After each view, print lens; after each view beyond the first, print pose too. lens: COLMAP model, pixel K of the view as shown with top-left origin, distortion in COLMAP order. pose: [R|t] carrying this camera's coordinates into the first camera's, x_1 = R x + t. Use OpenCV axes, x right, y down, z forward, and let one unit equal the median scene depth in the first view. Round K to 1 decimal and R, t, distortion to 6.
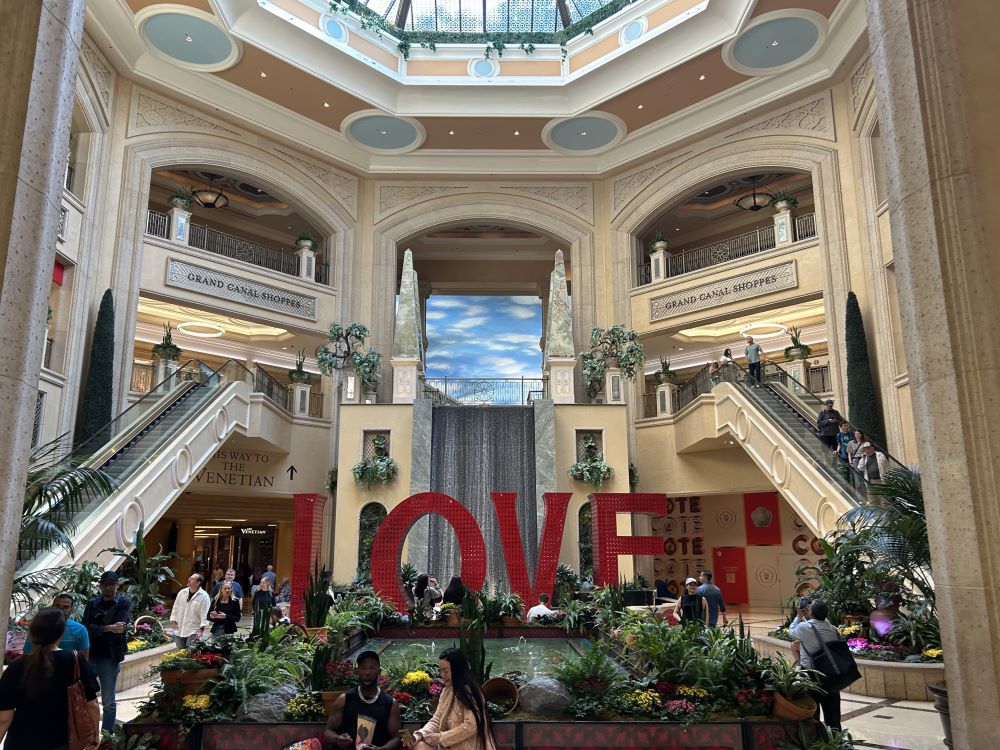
lens RADIAL K [[778.0, 0, 500.0], [0, 778.0, 375.0], [0, 0, 1]] dist [0.051900, -0.003339]
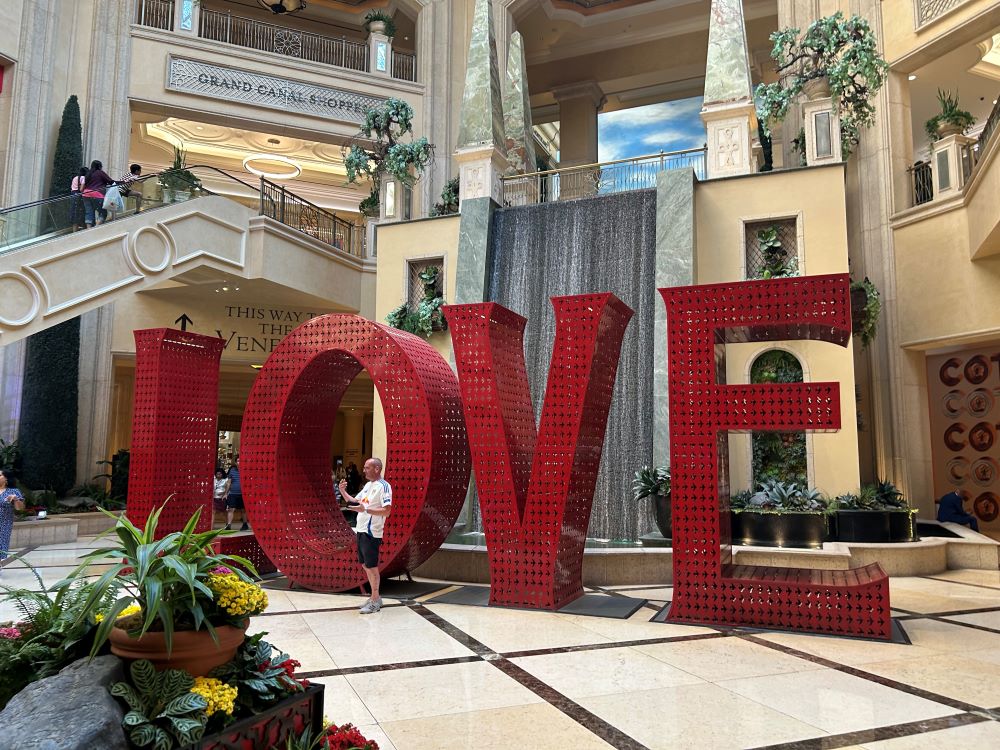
lens RADIAL K [[754.7, 0, 501.4], [0, 754.7, 356.8], [0, 0, 1]] dist [-0.004209, -0.009228]
pose [[0.915373, -0.040315, -0.400584, 0.144301], [0.076603, 0.994238, 0.074984, 0.107207], [0.395253, -0.099324, 0.913187, 0.434344]]
